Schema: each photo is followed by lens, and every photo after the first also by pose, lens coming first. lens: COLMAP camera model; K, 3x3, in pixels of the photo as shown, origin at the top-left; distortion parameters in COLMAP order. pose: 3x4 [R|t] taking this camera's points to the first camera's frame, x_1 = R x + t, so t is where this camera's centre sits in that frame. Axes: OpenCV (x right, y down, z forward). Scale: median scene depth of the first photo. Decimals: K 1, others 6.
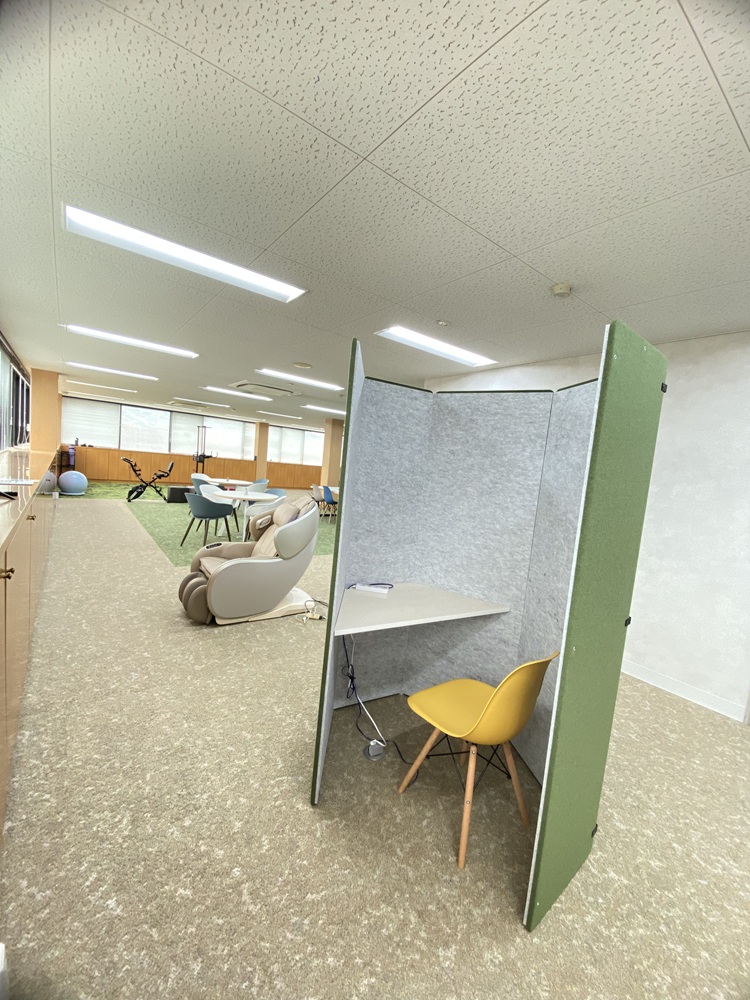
lens RADIAL K [[408.3, 0, 370.5], [0, 408.3, 502.7], [0, 0, 1]] dist [-0.001109, -0.000160]
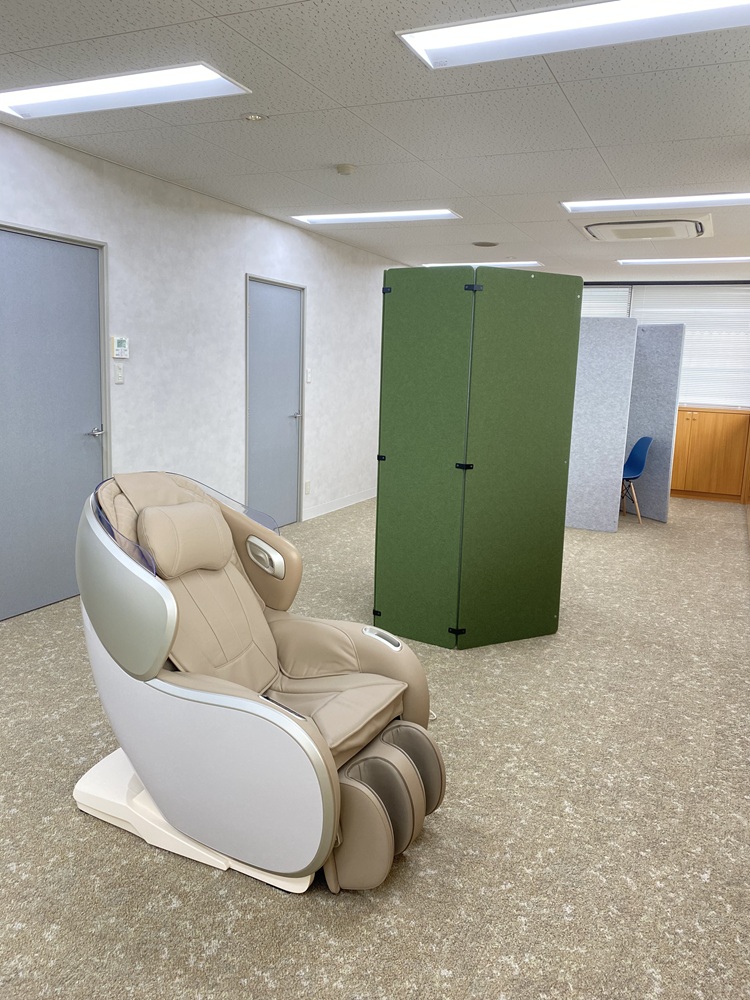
lens RADIAL K [[760.8, 0, 374.1], [0, 760.8, 497.4], [0, 0, 1]] dist [0.004194, -0.000488]
pose [[-0.474039, -0.266451, 0.839221, -1.169337], [0.004054, 0.952443, 0.304689, -0.279311], [-0.880495, 0.147837, -0.450415, 1.648825]]
